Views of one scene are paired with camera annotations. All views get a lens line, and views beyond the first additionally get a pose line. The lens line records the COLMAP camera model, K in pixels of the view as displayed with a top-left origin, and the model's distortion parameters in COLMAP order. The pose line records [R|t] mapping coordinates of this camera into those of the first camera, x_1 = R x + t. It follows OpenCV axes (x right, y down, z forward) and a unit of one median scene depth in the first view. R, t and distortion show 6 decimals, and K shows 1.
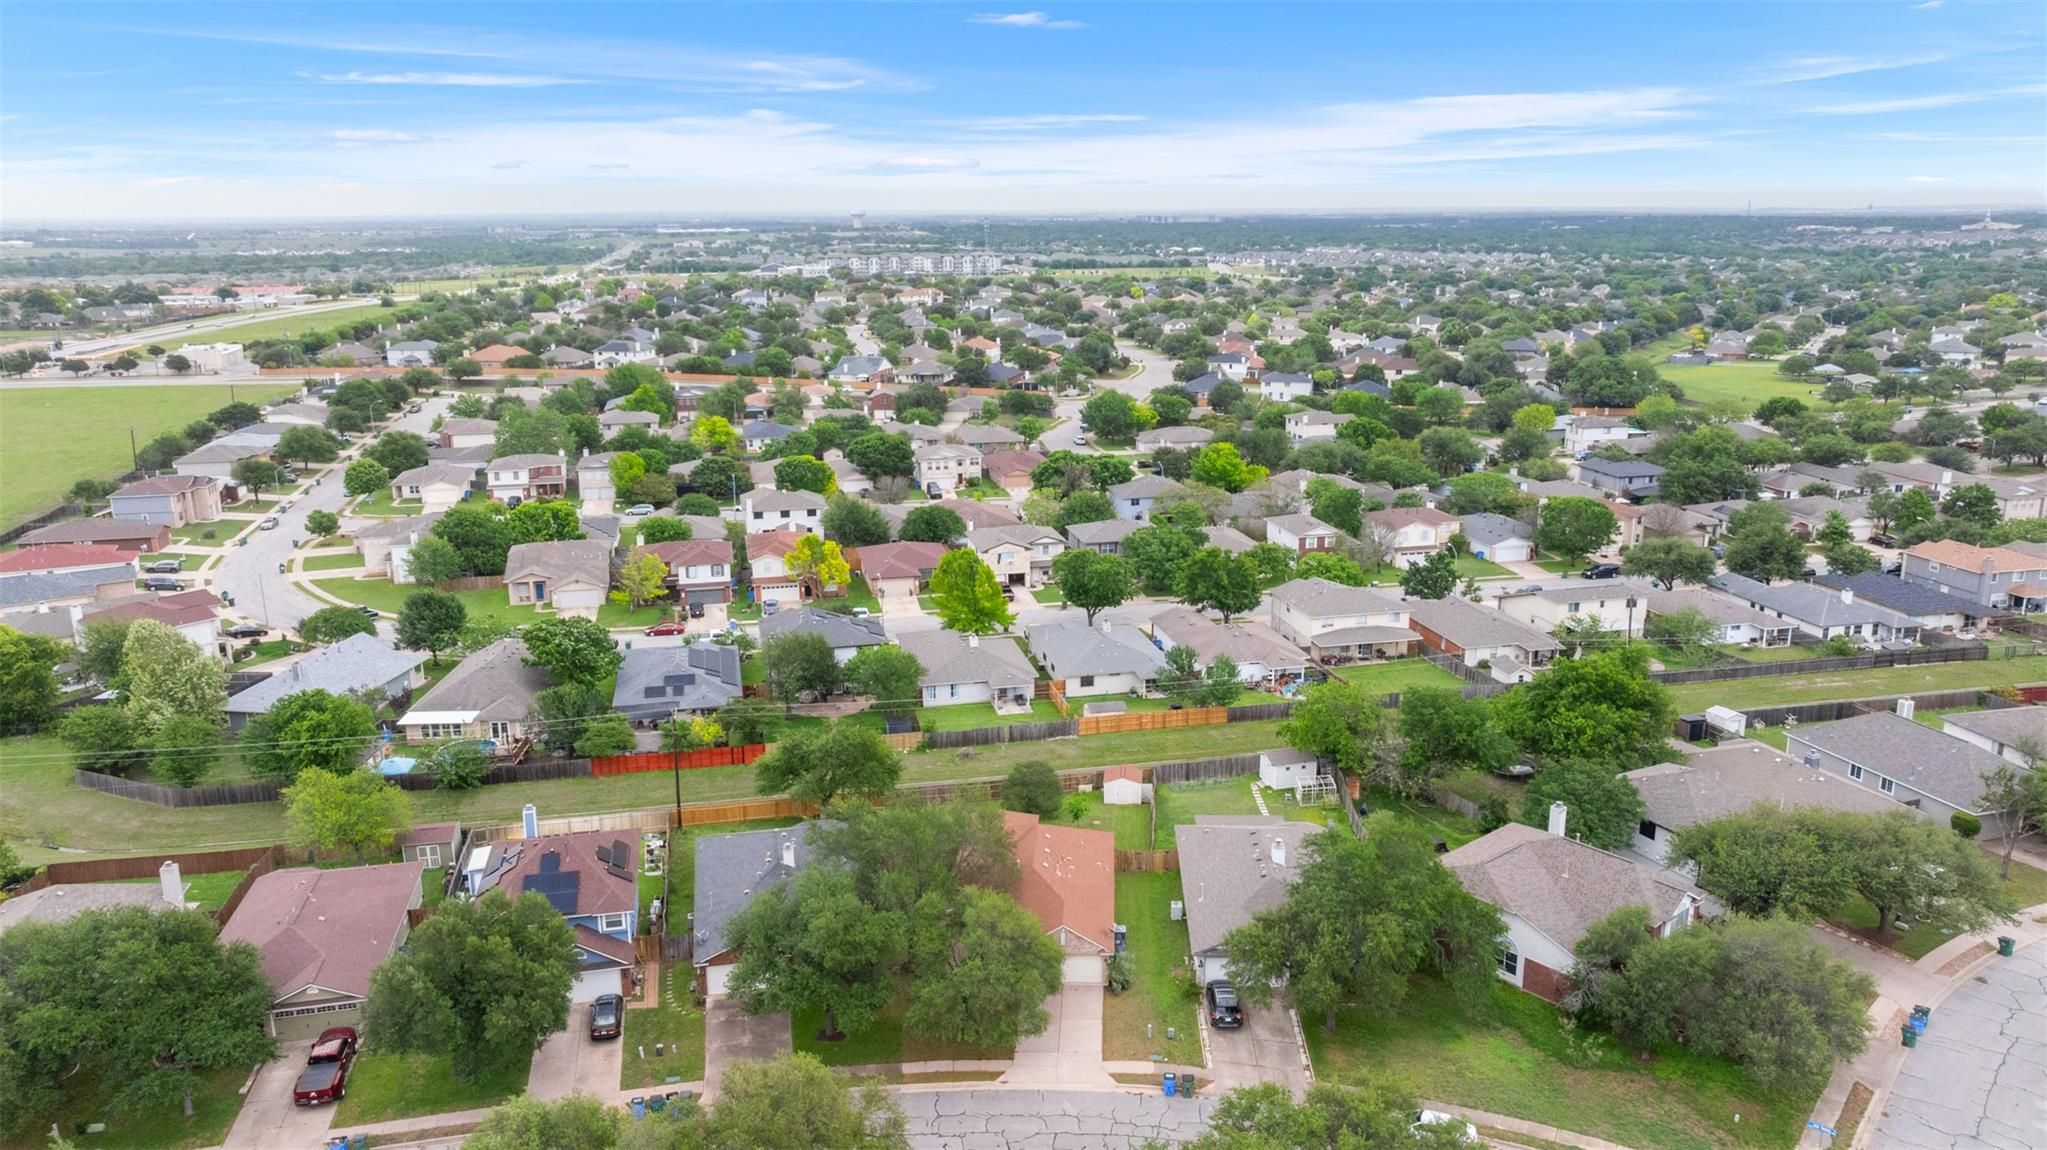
lens RADIAL K [[1414.4, 0, 1023.5], [0, 1414.4, 575.0], [0, 0, 1]] dist [-0.005190, -0.004160]
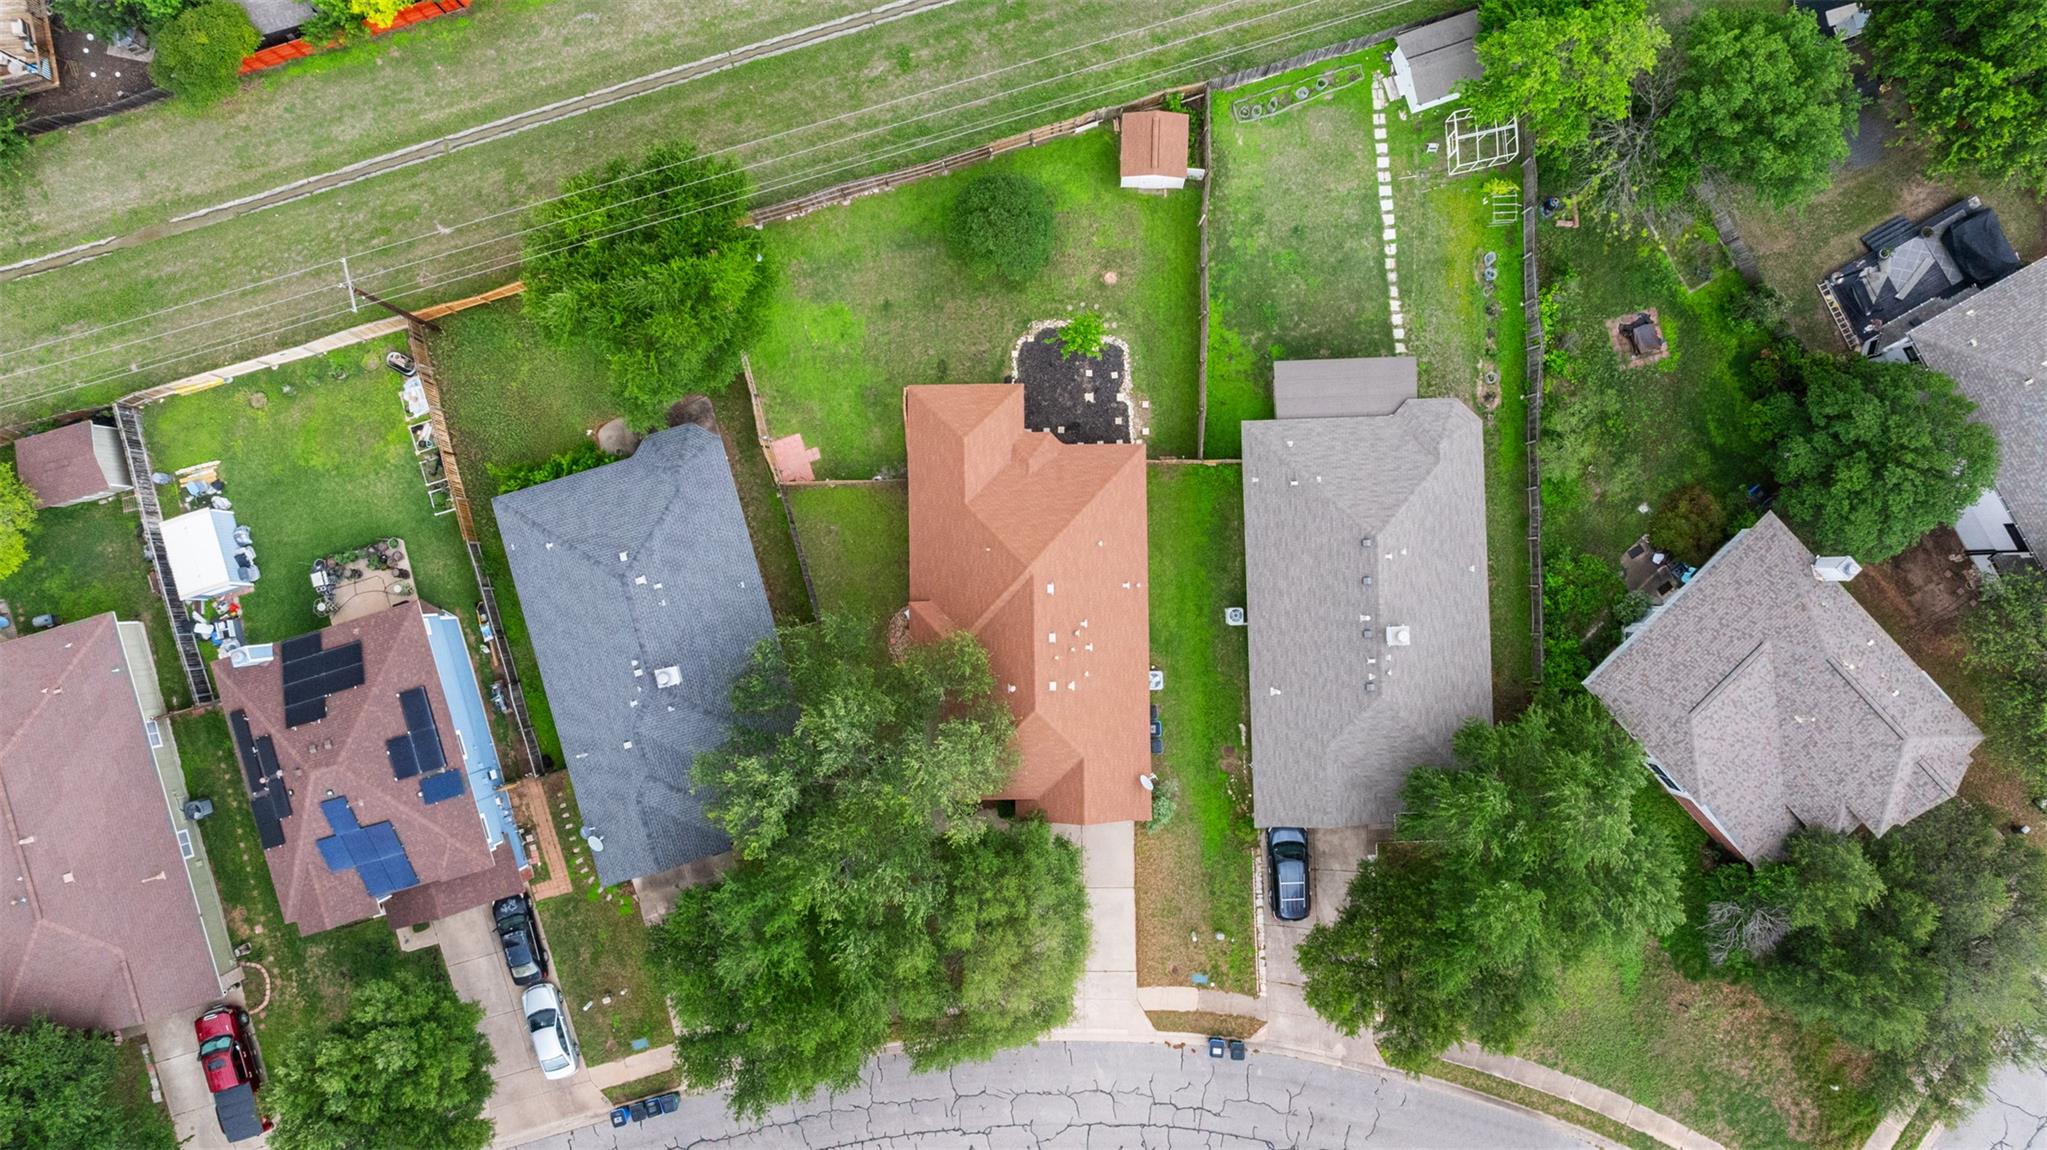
lens RADIAL K [[1414.4, 0, 1023.5], [0, 1414.4, 575.0], [0, 0, 1]] dist [-0.005190, -0.004160]
pose [[0.997249, -0.074036, 0.003721, 0.002989], [0.016521, 0.270909, 0.962463, -0.544951], [-0.072265, -0.959753, 0.271387, 1.018931]]
